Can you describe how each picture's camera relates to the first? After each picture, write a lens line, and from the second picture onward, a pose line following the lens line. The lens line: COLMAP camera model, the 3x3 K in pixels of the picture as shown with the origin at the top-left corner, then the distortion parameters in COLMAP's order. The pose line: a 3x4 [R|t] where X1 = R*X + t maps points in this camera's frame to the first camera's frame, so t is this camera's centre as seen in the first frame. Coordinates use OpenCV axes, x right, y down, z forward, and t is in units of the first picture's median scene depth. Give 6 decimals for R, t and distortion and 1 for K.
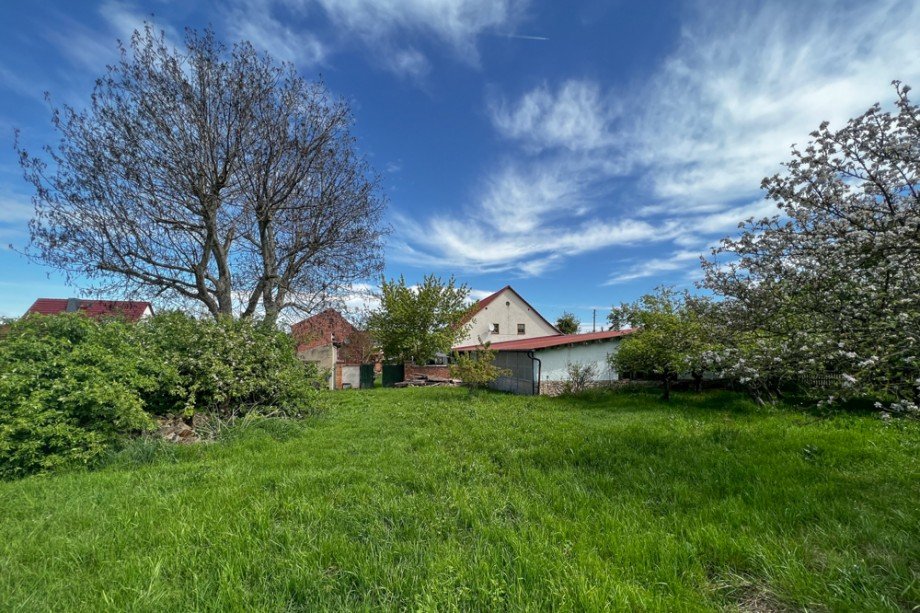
lens RADIAL K [[373.5, 0, 460.6], [0, 373.5, 341.4], [0, 0, 1]] dist [-0.000729, 0.000000]
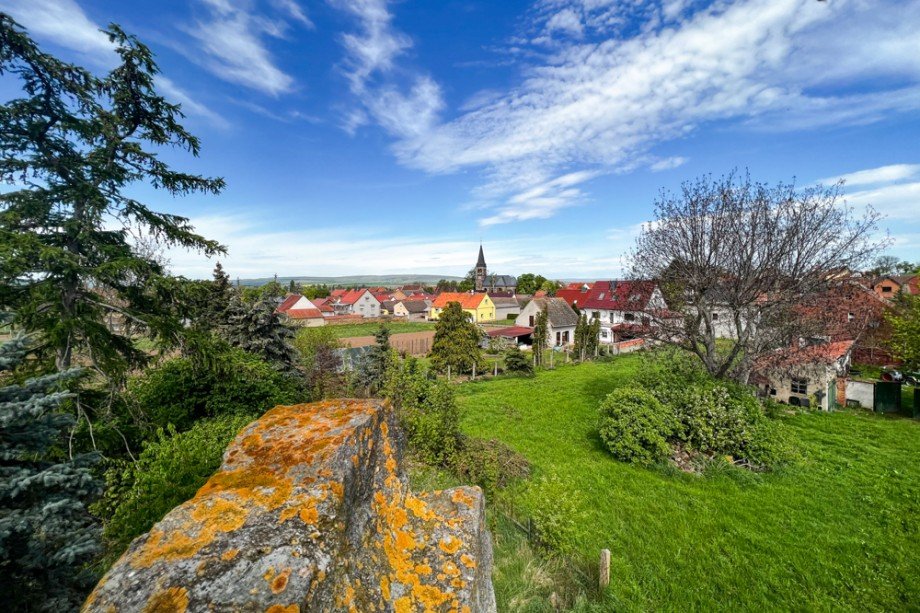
lens RADIAL K [[375.8, 0, 458.3], [0, 375.8, 293.6], [0, 0, 1]] dist [-0.001165, -0.000084]
pose [[0.384423, 0.019370, -0.922954, 0.187429], [0.026109, 0.999152, 0.031844, -0.231973], [0.922788, -0.036339, 0.383591, -0.256548]]
